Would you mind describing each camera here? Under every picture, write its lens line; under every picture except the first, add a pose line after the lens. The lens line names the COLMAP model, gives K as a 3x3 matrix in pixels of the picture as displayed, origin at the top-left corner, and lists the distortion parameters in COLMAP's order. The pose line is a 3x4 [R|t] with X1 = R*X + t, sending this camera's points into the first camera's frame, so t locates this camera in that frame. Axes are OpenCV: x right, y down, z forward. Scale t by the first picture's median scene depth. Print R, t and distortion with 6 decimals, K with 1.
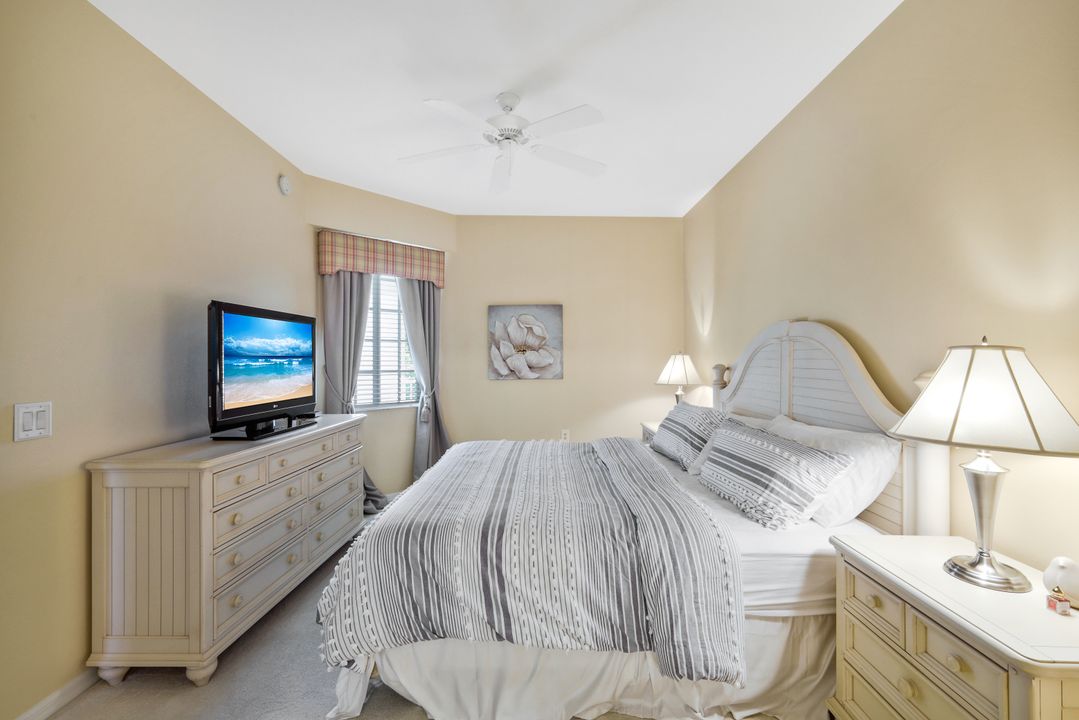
lens RADIAL K [[474.0, 0, 542.9], [0, 474.0, 355.6], [0, 0, 1]] dist [0.006251, 0.001017]
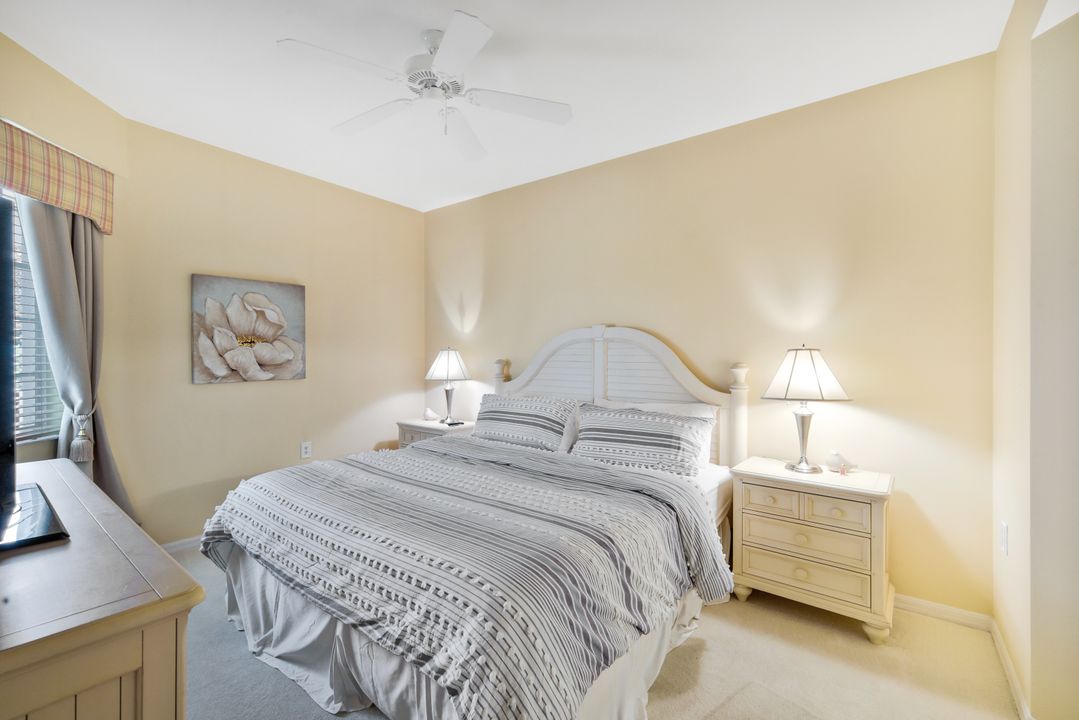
lens RADIAL K [[474.0, 0, 542.9], [0, 474.0, 355.6], [0, 0, 1]] dist [0.006251, 0.001017]
pose [[0.604101, 0.001986, 0.796905, -0.353359], [-0.010062, 0.999936, 0.005135, 0.001978], [-0.796844, -0.011120, 0.604083, 0.198606]]
